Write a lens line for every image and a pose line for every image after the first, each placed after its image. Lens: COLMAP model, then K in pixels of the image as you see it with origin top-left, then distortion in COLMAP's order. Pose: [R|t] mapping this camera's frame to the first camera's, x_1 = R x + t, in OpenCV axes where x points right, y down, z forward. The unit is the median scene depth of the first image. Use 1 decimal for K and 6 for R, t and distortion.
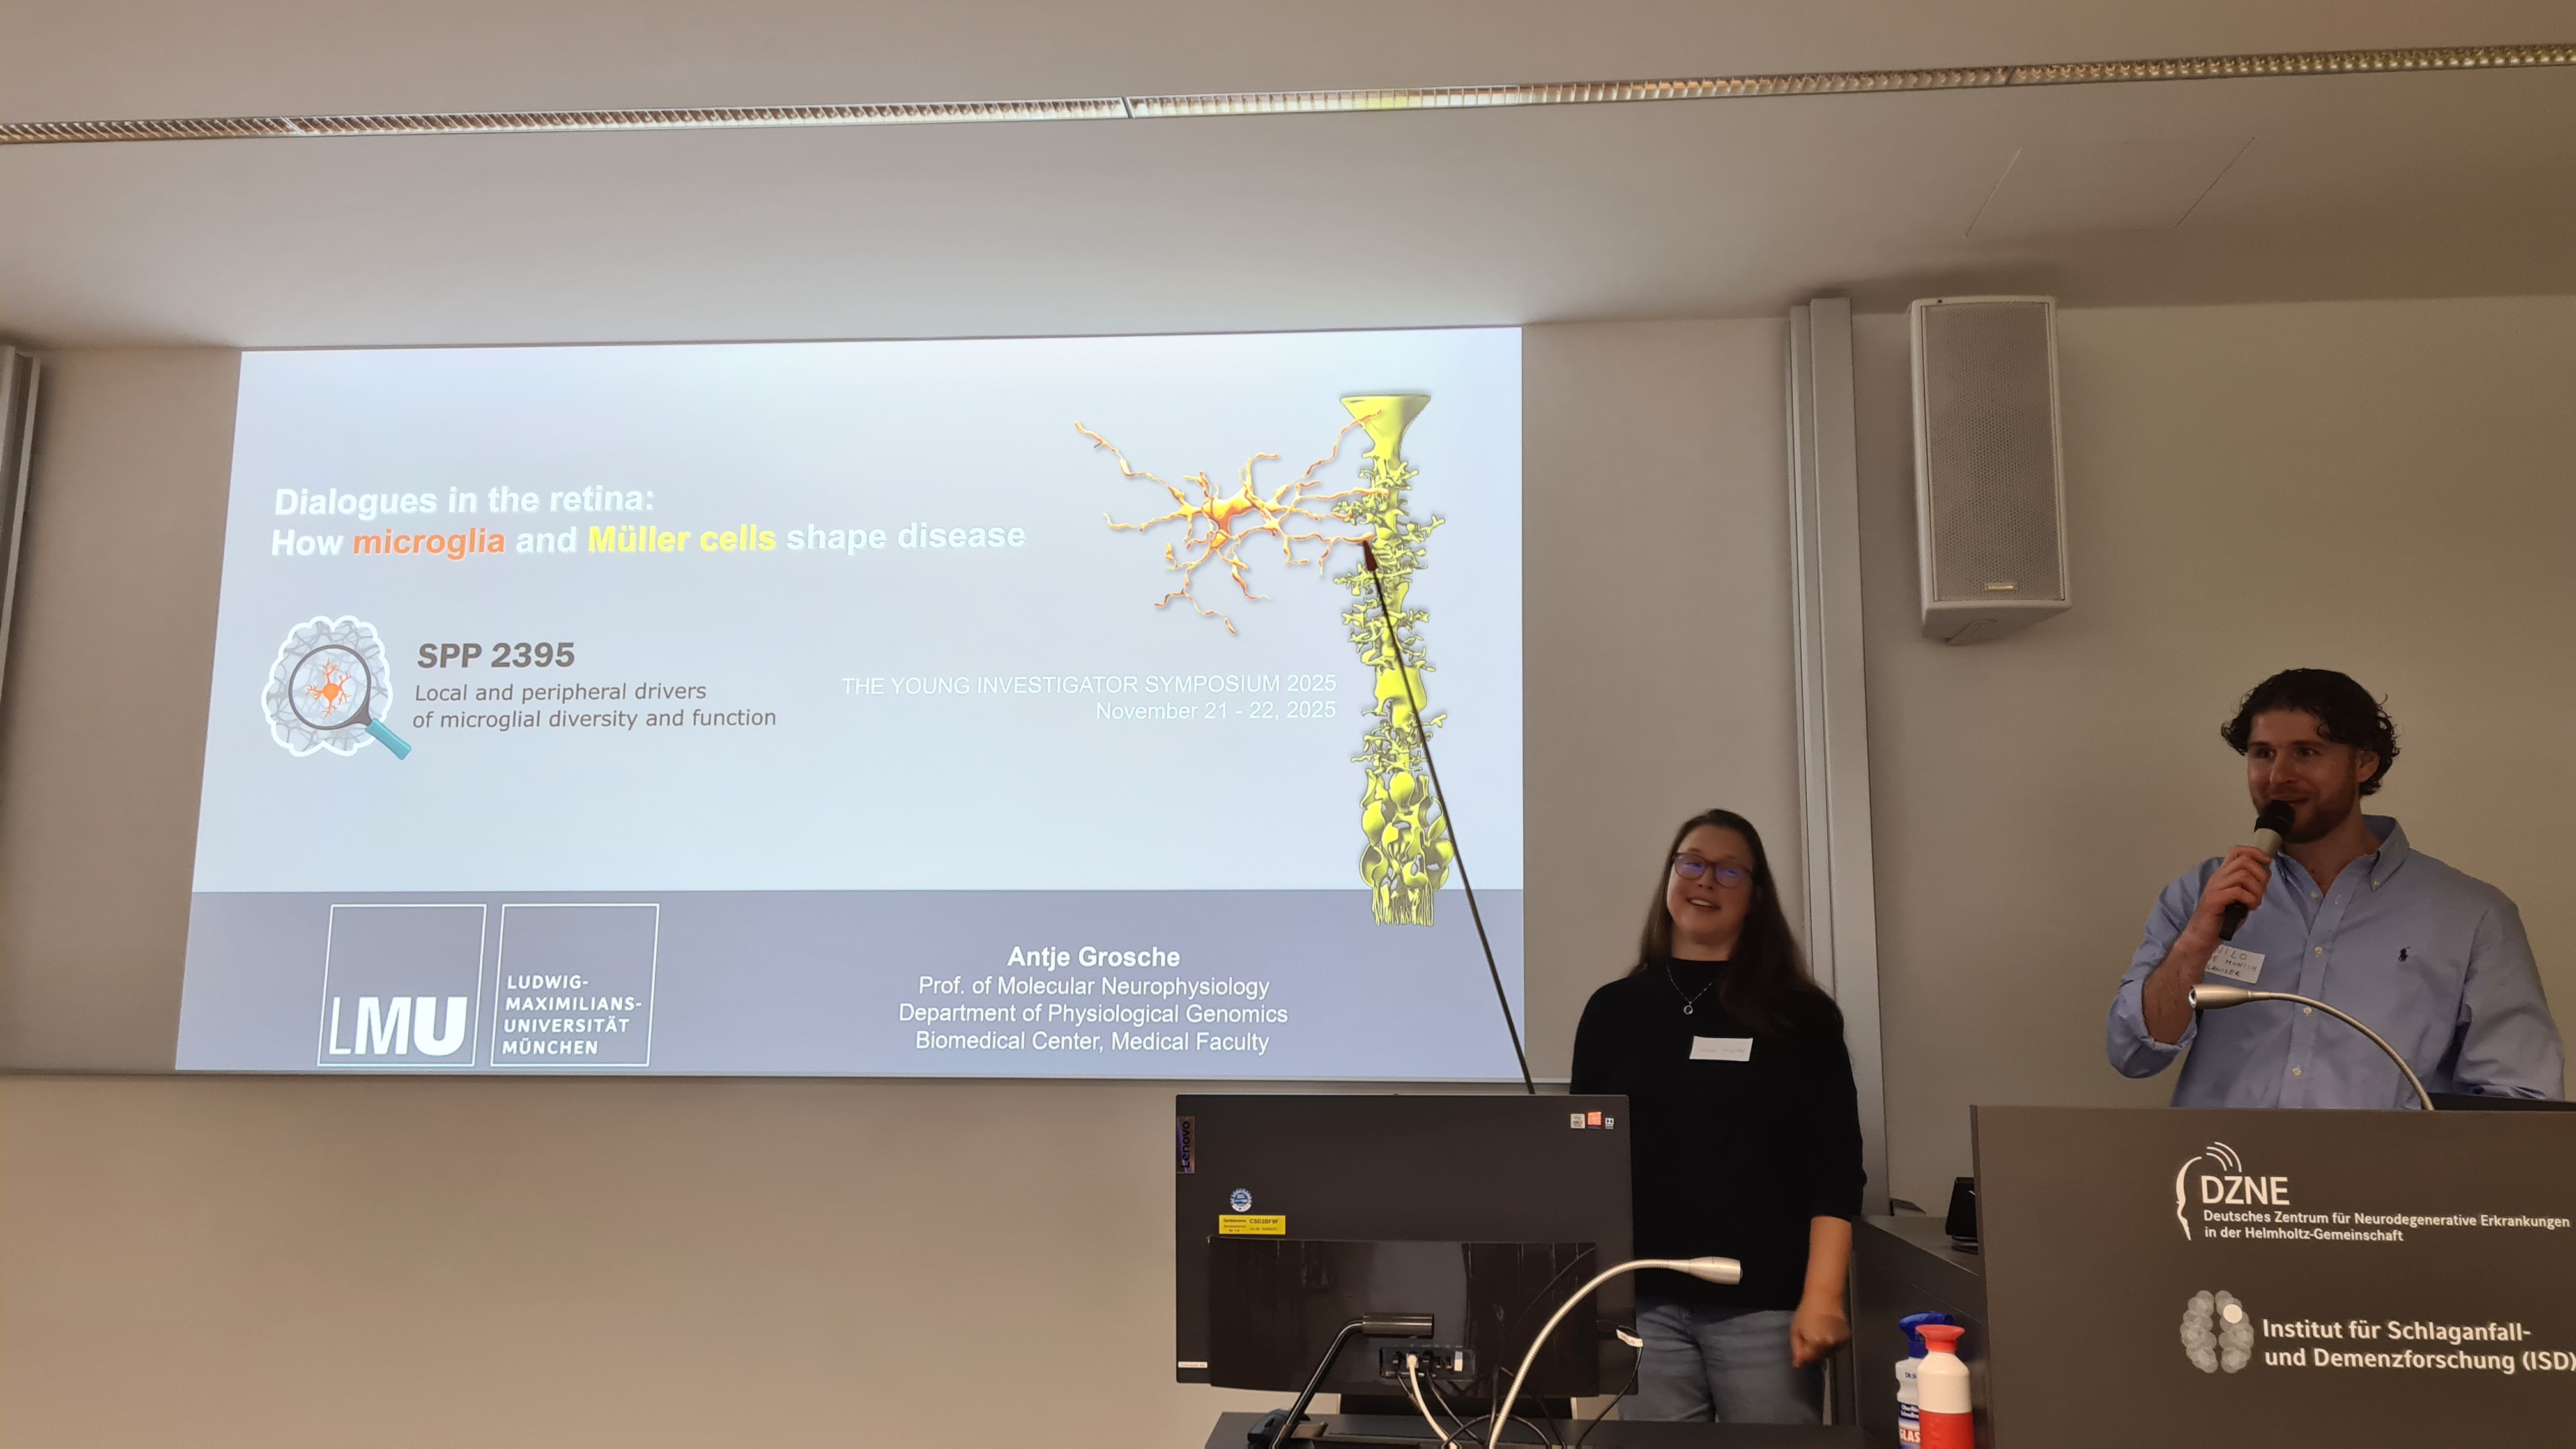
lens RADIAL K [[1992.0, 0, 1288.0], [0, 1992.0, 724.5], [0, 0, 1]] dist [0.080487, -0.081275]
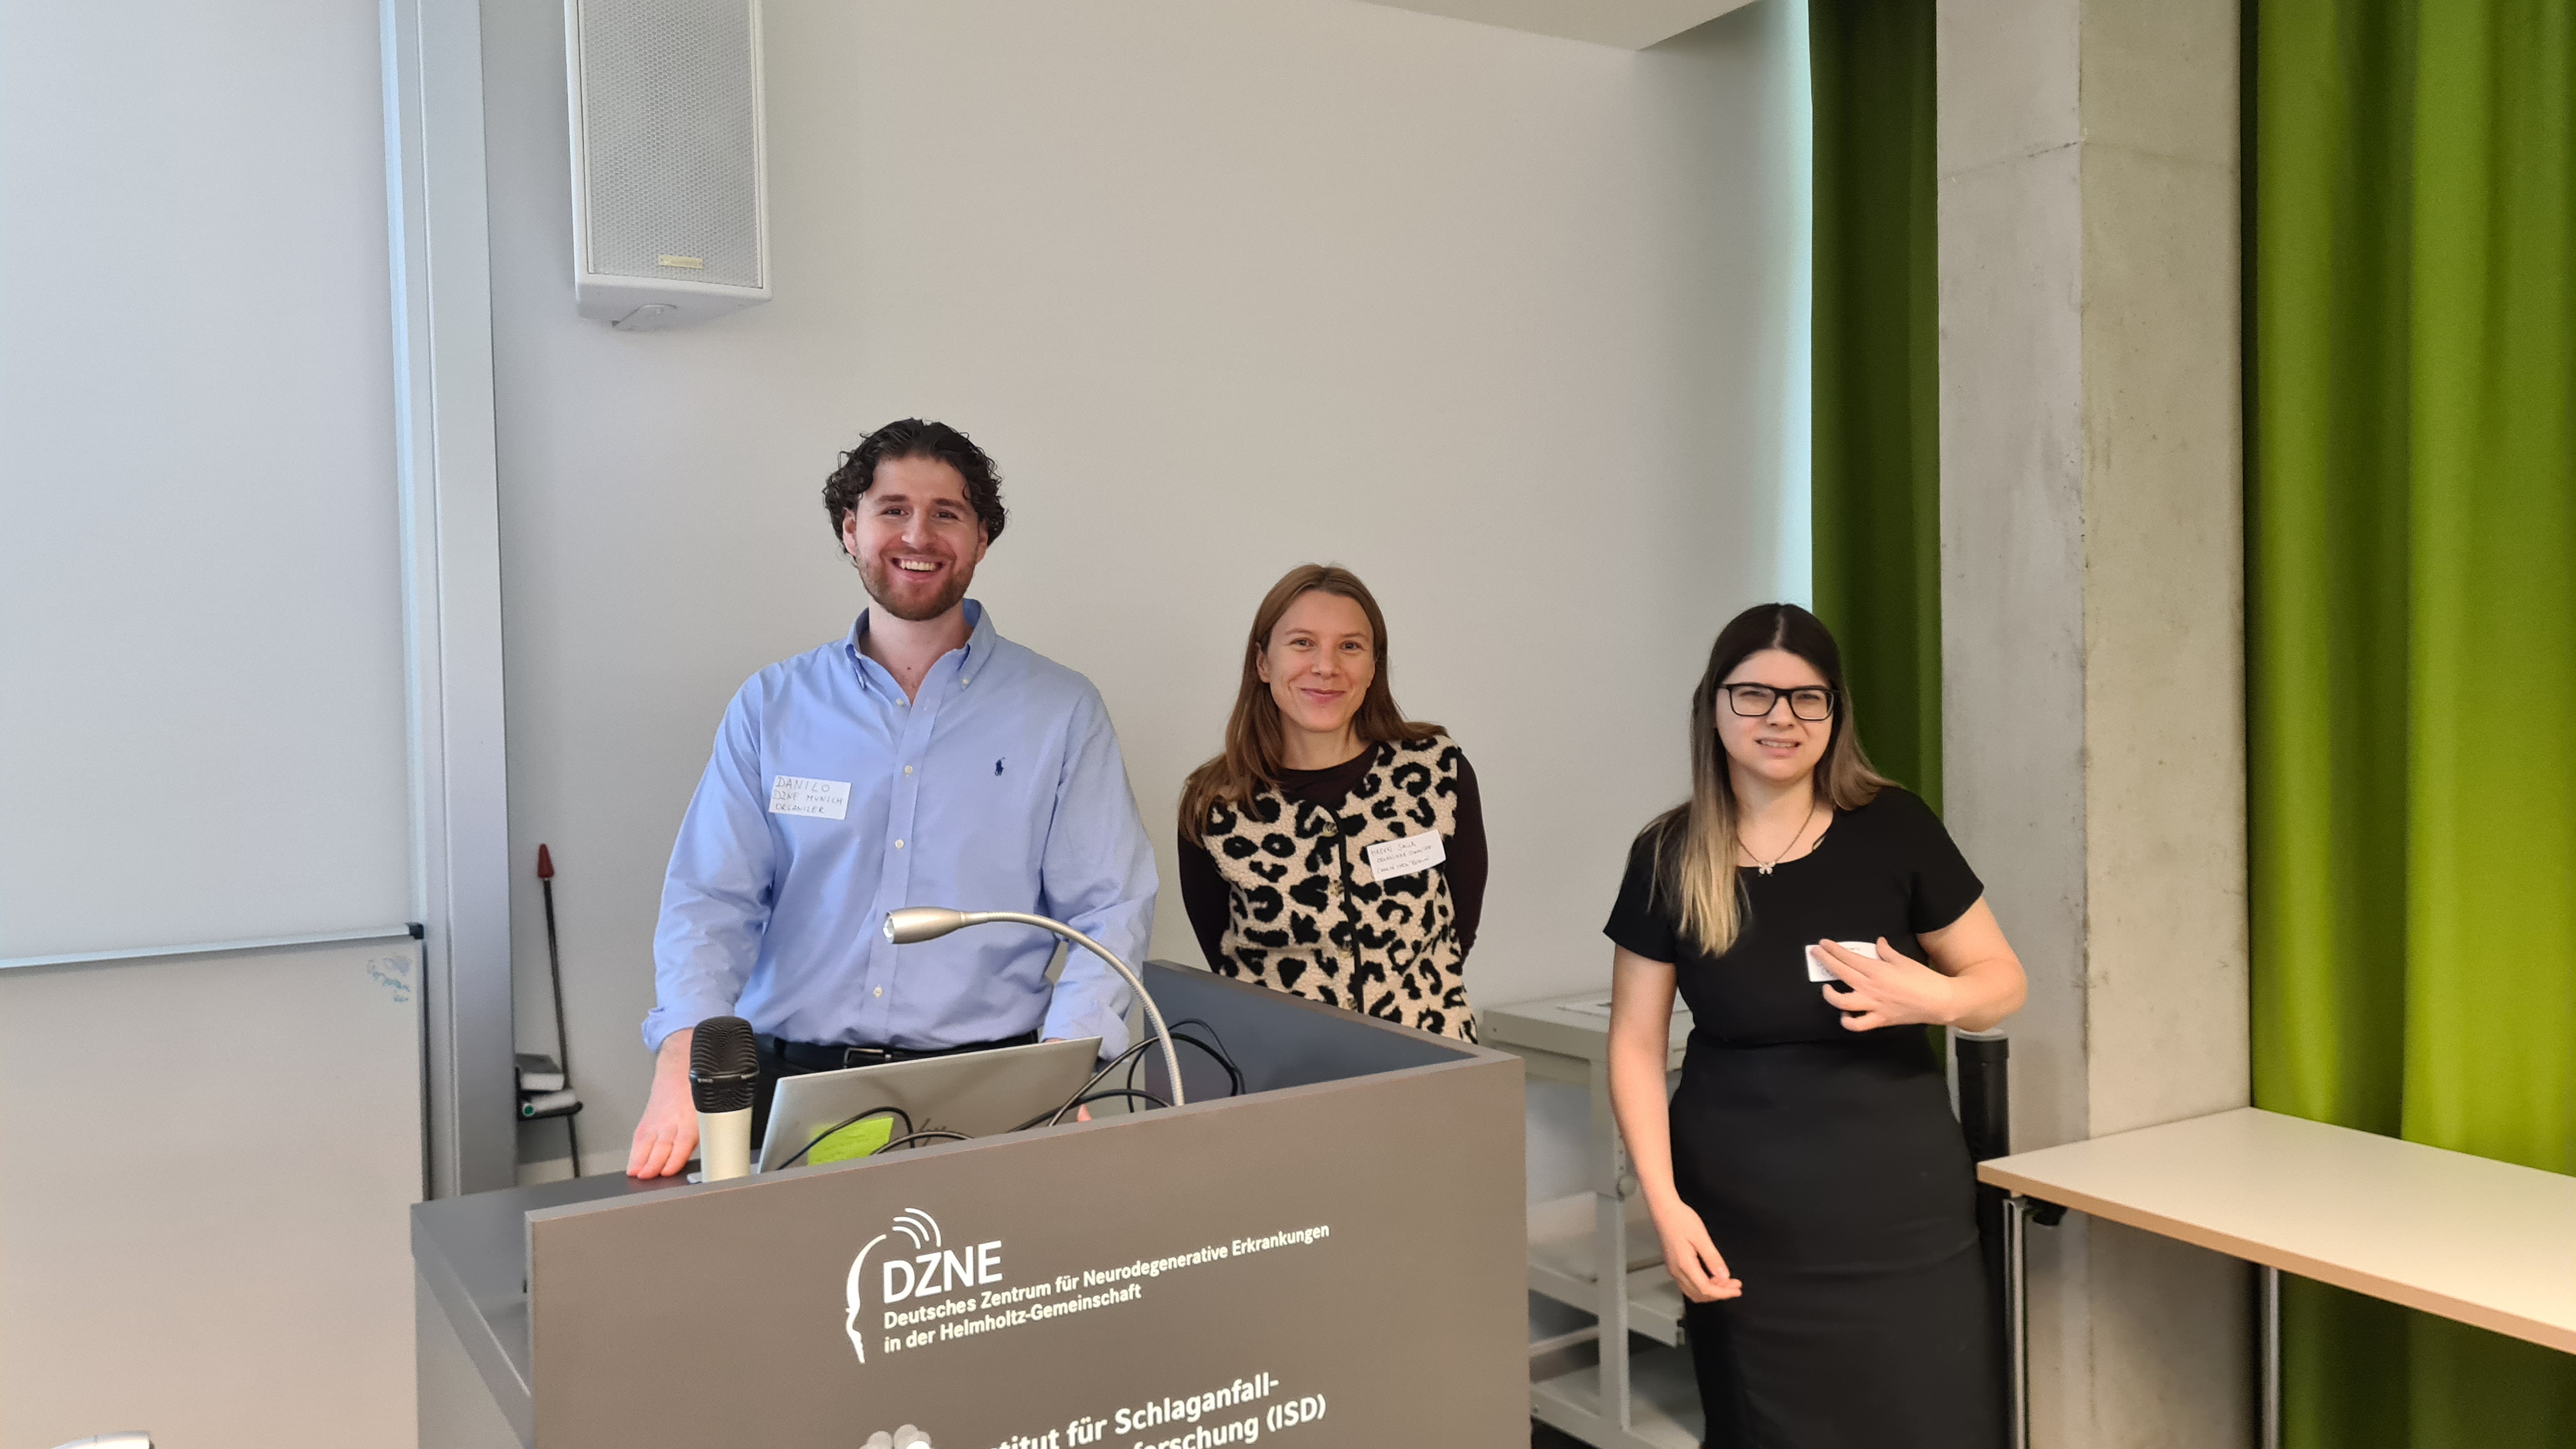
lens RADIAL K [[1992.0, 0, 1288.0], [0, 1992.0, 724.5], [0, 0, 1]] dist [0.080487, -0.081275]
pose [[0.822100, -0.035771, 0.568218, 0.196397], [-0.068266, 0.984631, 0.160753, -0.062264], [-0.565235, -0.170945, 0.807024, 0.432184]]
